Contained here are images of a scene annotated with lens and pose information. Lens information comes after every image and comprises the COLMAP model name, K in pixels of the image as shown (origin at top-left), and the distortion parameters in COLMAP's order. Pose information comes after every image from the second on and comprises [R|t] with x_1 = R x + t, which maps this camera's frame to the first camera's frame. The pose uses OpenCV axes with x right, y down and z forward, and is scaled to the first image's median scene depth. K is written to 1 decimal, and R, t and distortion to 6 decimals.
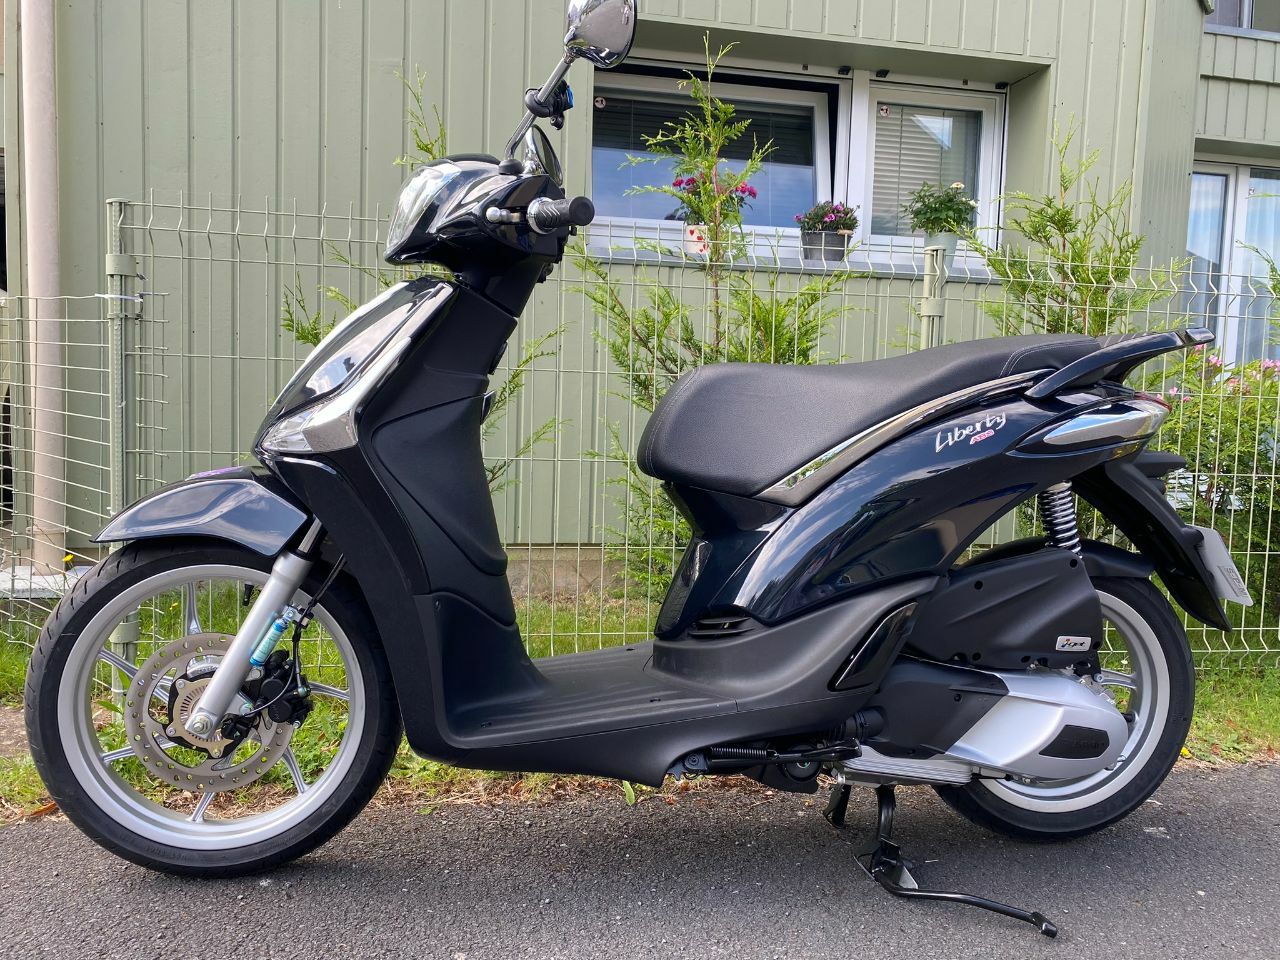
lens RADIAL K [[972.0, 0, 632.1], [0, 972.0, 480.0], [0, 0, 1]] dist [0.029057, -0.019877]
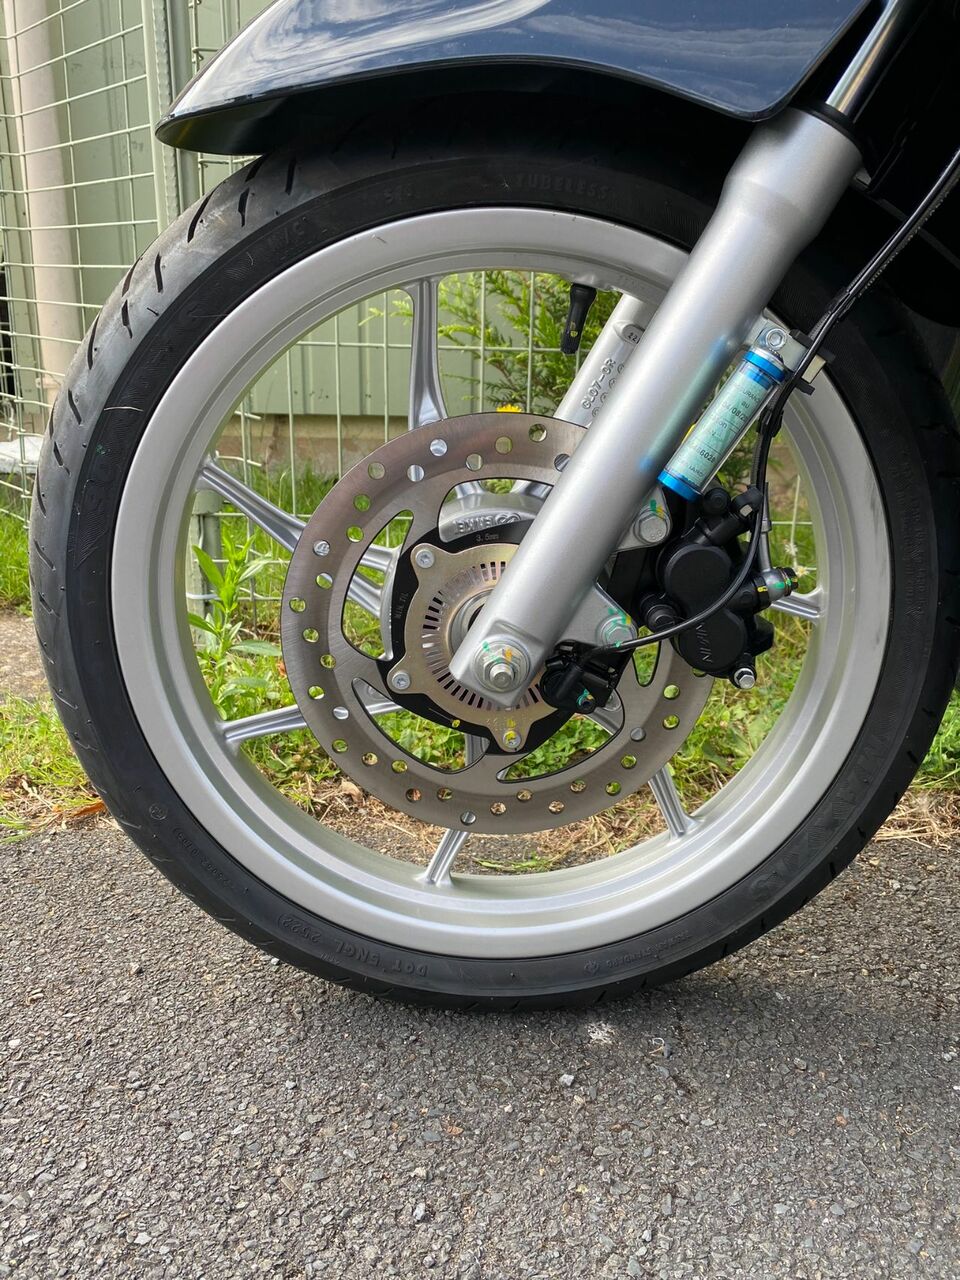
lens RADIAL K [[972.0, 0, 487.4], [0, 972.0, 641.9], [0, 0, 1]] dist [0.029057, -0.019877]
pose [[0.990182, 0.037052, -0.134784, -0.386460], [-0.006285, 0.975055, 0.221873, 0.158550], [0.139643, -0.218847, 0.965715, 0.644462]]
